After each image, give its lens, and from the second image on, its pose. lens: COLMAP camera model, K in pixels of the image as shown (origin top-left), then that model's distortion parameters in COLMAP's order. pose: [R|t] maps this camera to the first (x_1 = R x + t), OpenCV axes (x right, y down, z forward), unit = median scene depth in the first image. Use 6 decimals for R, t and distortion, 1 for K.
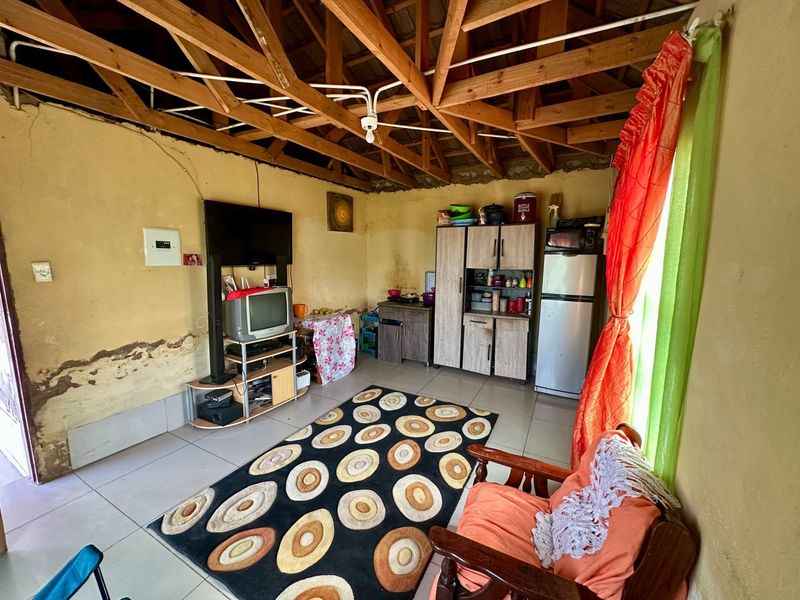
lens RADIAL K [[318.7, 0, 400.0], [0, 318.7, 300.0], [0, 0, 1]] dist [-0.000567, 0.000314]
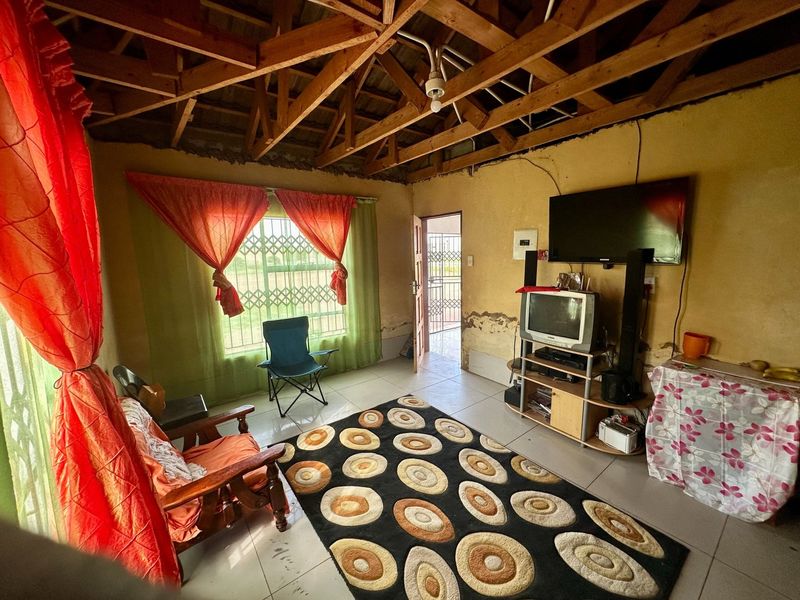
lens RADIAL K [[318.7, 0, 400.0], [0, 318.7, 300.0], [0, 0, 1]] dist [-0.000567, 0.000314]
pose [[-0.412655, 0.136079, -0.900666, 0.607885], [-0.115828, 0.972912, 0.200063, -0.149725], [0.903493, 0.186880, -0.385715, 1.092808]]
